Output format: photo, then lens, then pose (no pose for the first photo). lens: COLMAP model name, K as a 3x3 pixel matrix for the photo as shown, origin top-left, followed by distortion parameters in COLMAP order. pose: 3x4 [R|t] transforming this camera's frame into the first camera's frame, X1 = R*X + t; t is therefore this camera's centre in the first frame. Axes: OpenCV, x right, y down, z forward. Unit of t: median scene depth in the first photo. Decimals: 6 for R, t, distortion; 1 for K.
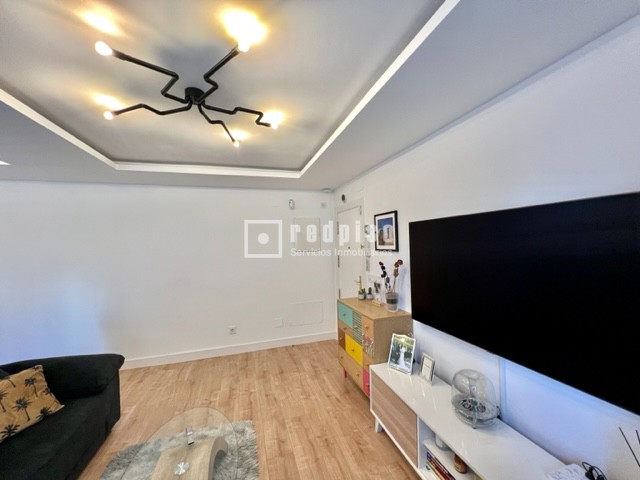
lens RADIAL K [[254.9, 0, 321.4], [0, 254.9, 241.4], [0, 0, 1]] dist [-0.008309, 0.000744]
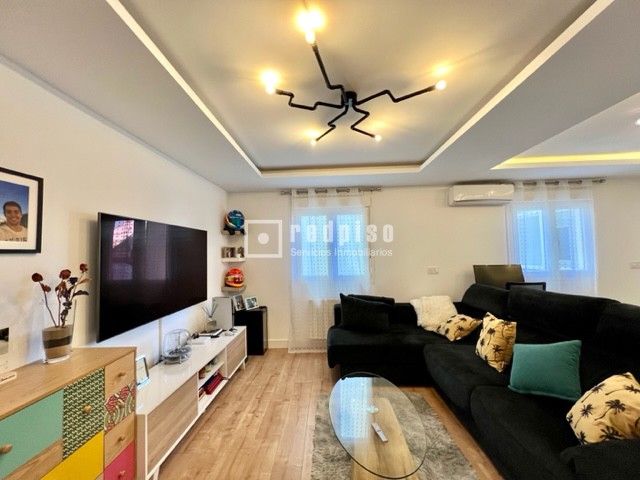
lens RADIAL K [[254.9, 0, 318.8], [0, 254.9, 241.8], [0, 0, 1]] dist [-0.008309, 0.000744]
pose [[-0.941067, 0.065692, 0.331779, -0.449033], [0.049951, 0.997194, -0.055761, 0.077148], [-0.334511, -0.035903, -0.941708, 1.330181]]
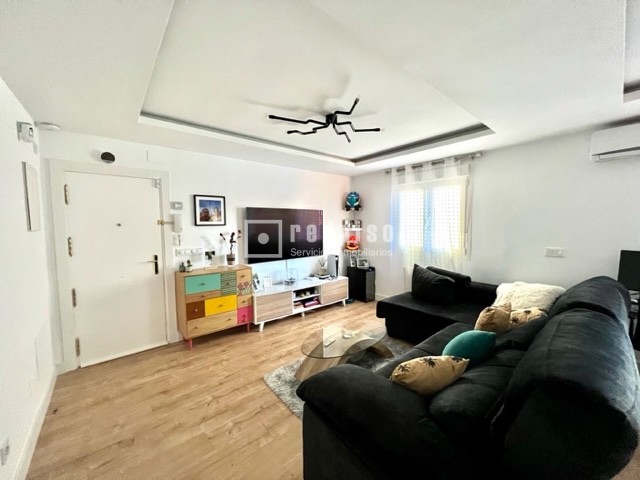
lens RADIAL K [[254.9, 0, 320.7], [0, 254.9, 241.2], [0, 0, 1]] dist [-0.008309, 0.000744]
pose [[-0.390739, -0.031023, 0.919979, -1.245656], [0.017174, 0.999012, 0.040982, 0.079506], [-0.920341, 0.031813, -0.389820, 1.086472]]
